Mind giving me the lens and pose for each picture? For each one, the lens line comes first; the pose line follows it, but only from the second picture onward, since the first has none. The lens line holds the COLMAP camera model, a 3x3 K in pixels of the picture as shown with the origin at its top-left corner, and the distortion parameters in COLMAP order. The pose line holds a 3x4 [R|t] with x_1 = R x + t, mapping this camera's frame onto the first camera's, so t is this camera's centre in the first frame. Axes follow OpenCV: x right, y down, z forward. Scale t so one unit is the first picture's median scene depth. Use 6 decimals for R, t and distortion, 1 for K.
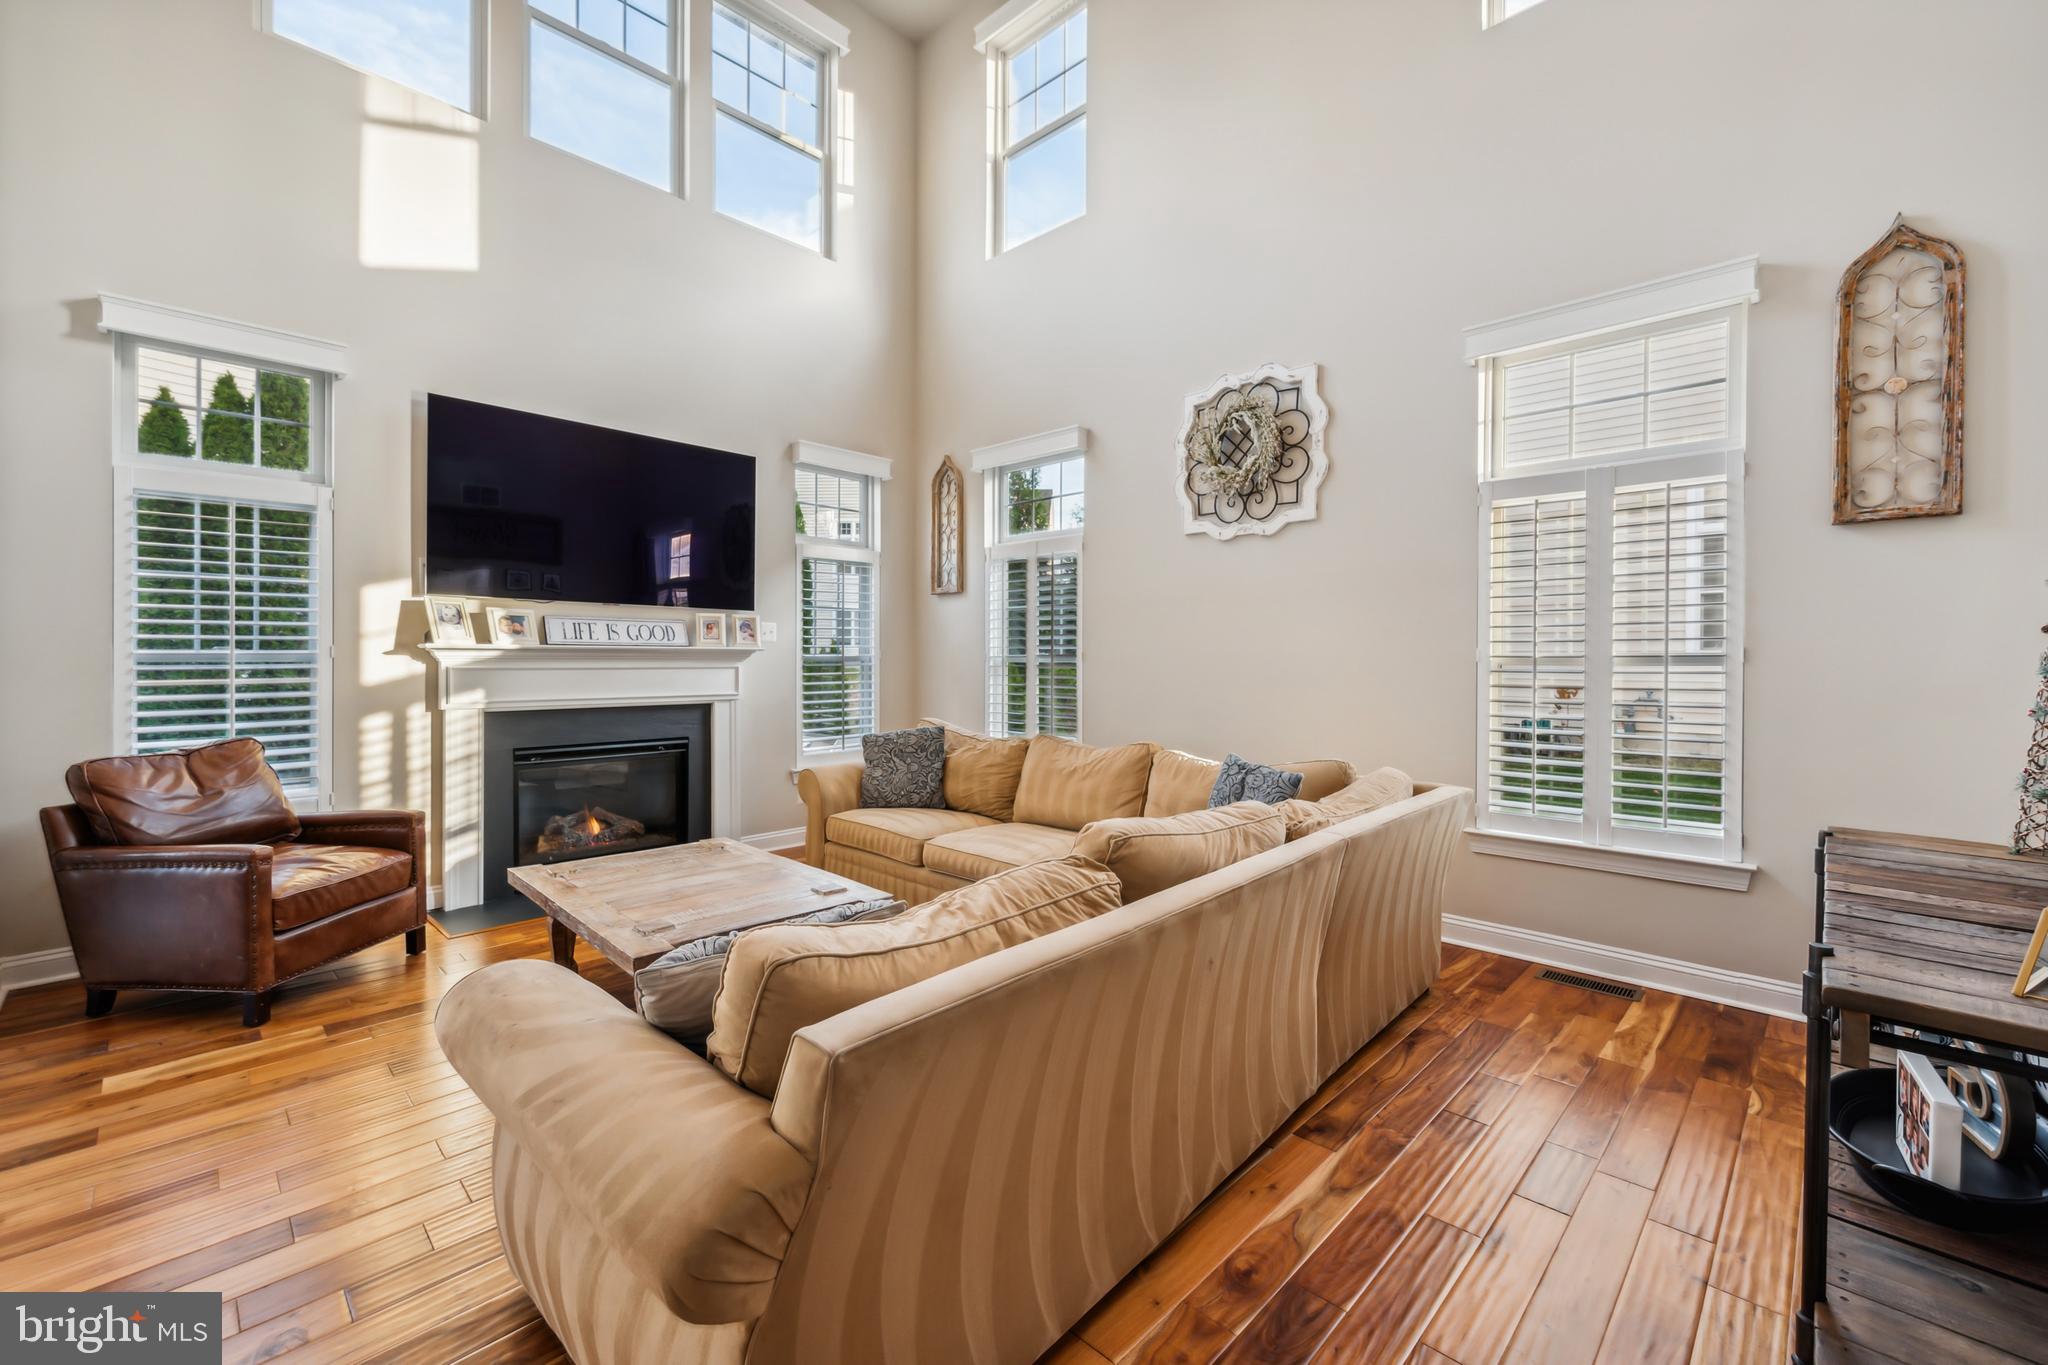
lens RADIAL K [[844.3, 0, 1033.9], [0, 844.3, 663.3], [0, 0, 1]] dist [0.000847, -0.000059]
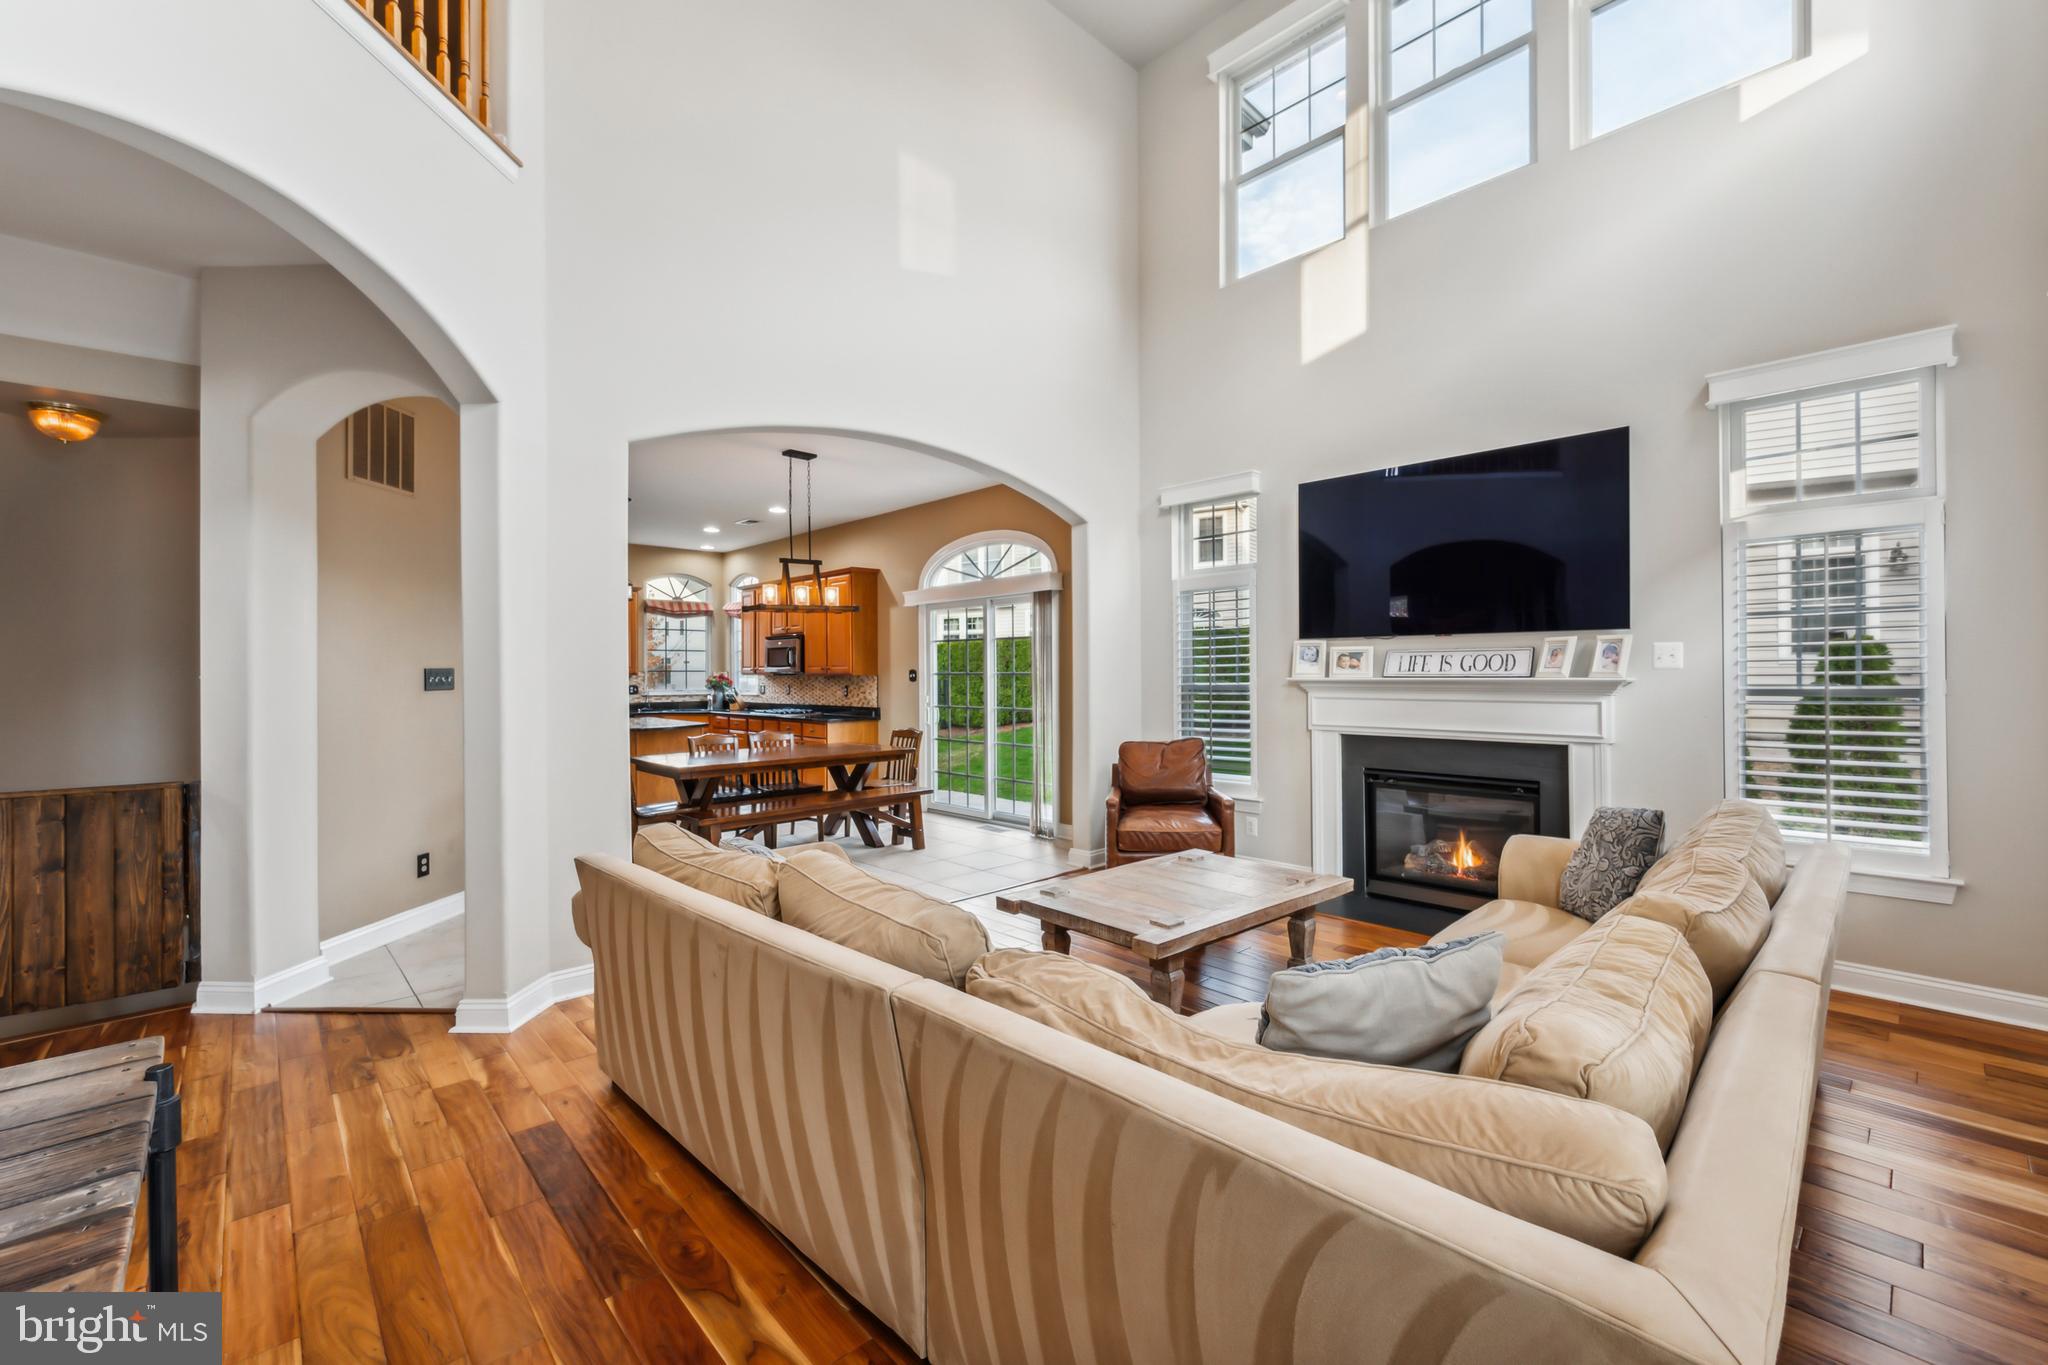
lens RADIAL K [[848.4, 0, 1029.8], [0, 848.4, 672.5], [0, 0, 1]] dist [0.001665, 0.000152]
pose [[-0.051681, -0.003969, -0.998656, 0.534581], [0.000736, 0.999992, -0.004012, -0.023729], [0.998663, -0.000942, -0.051677, 0.587891]]
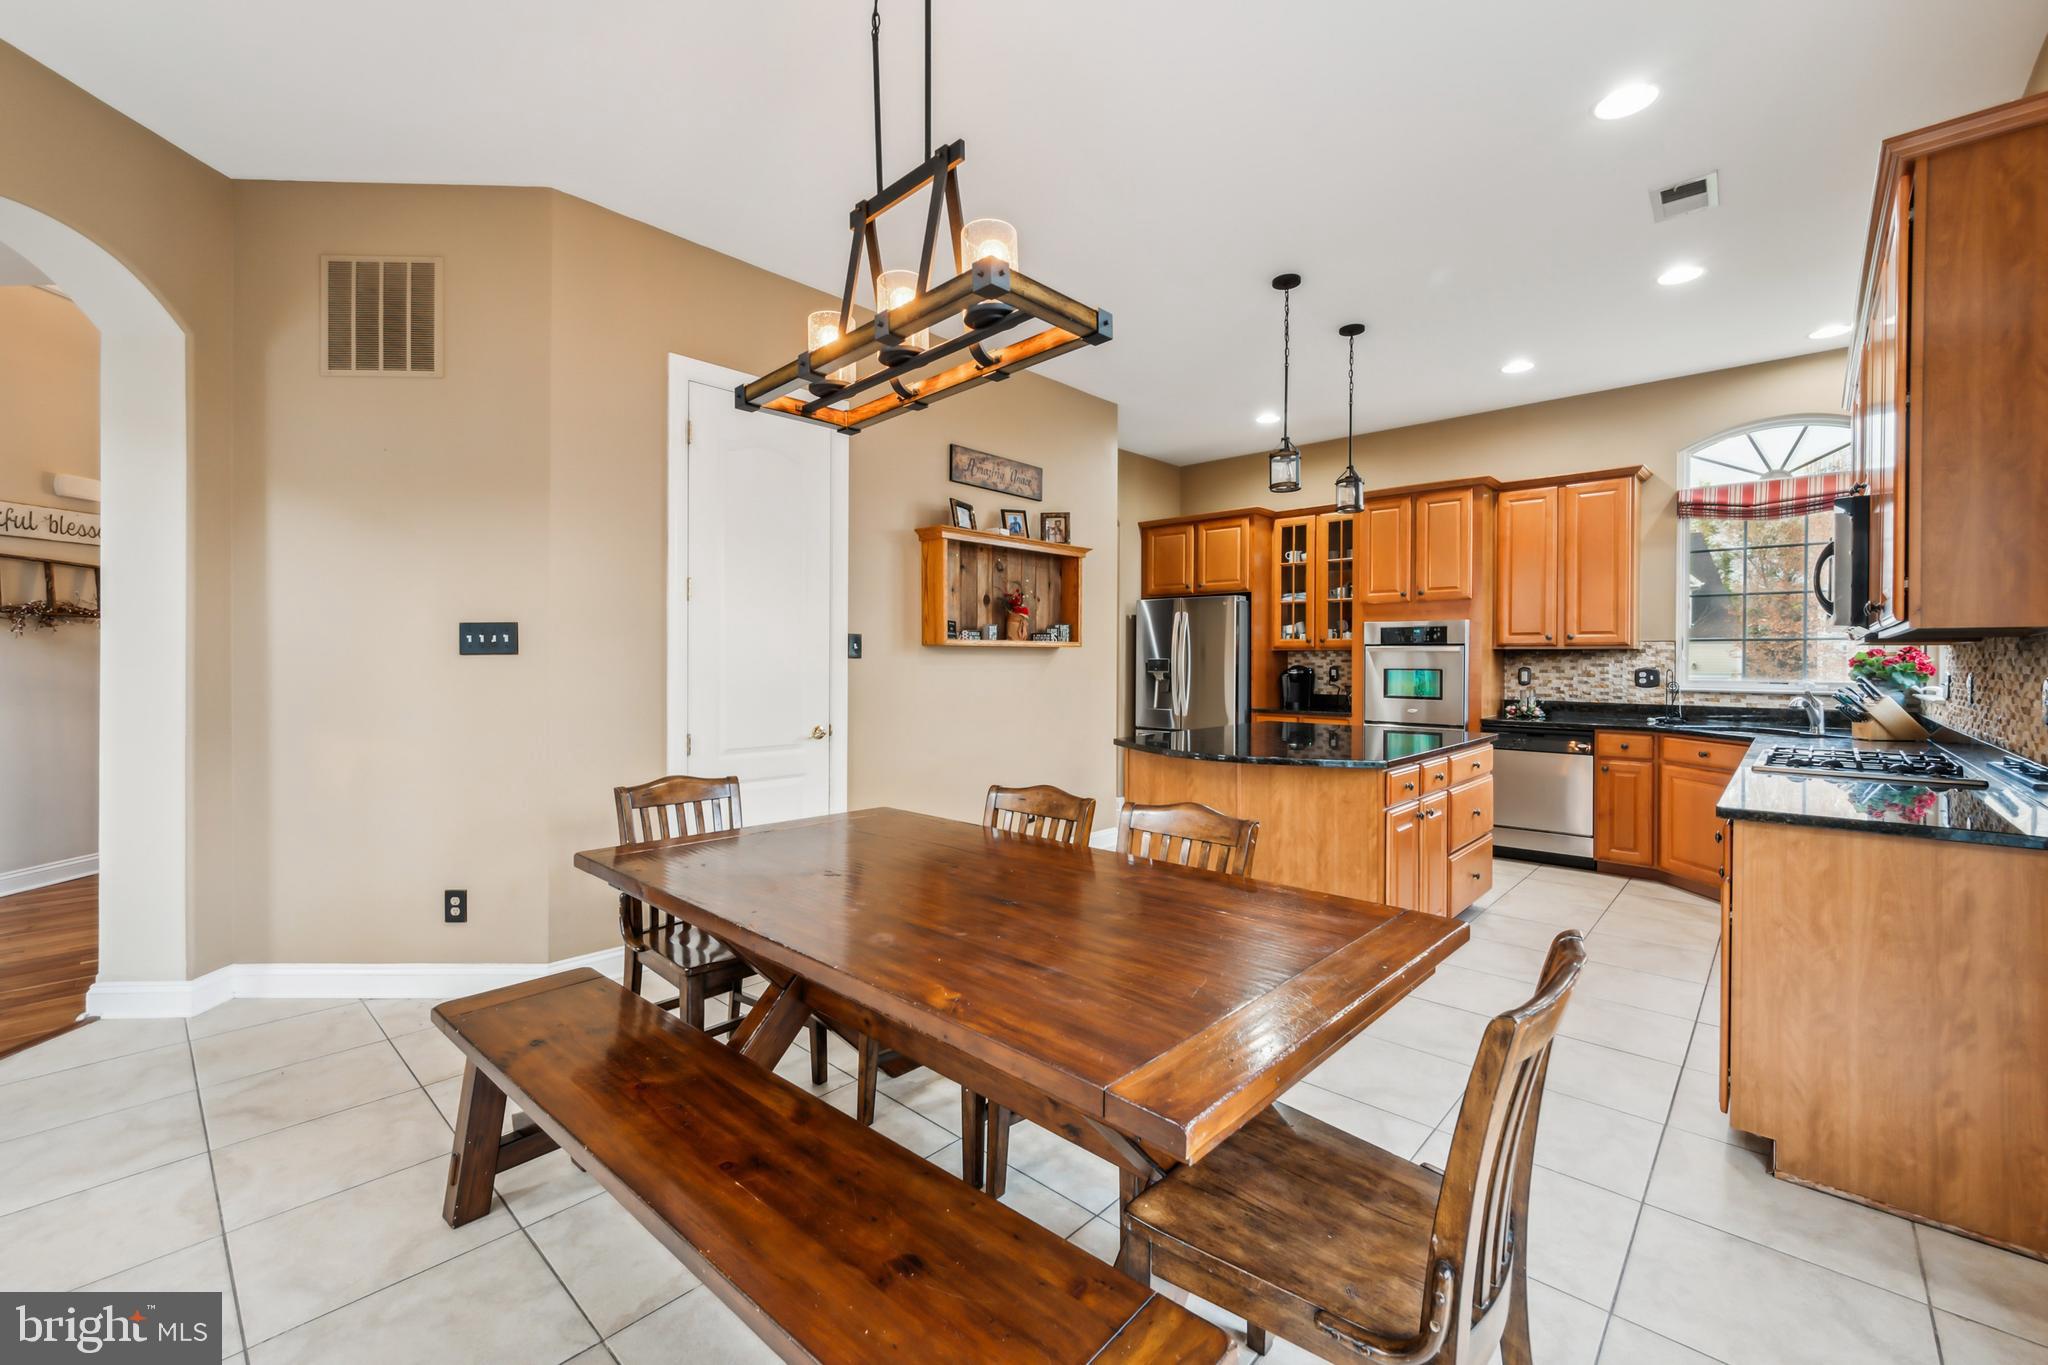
lens RADIAL K [[839.0, 0, 1019.2], [0, 839.0, 666.2], [0, 0, 1]] dist [0.001873, -0.000454]
pose [[-0.999940, -0.007396, -0.008113, -0.909065], [-0.007478, 0.999920, 0.010188, -0.007122], [0.008037, 0.010248, -0.999915, 0.507218]]
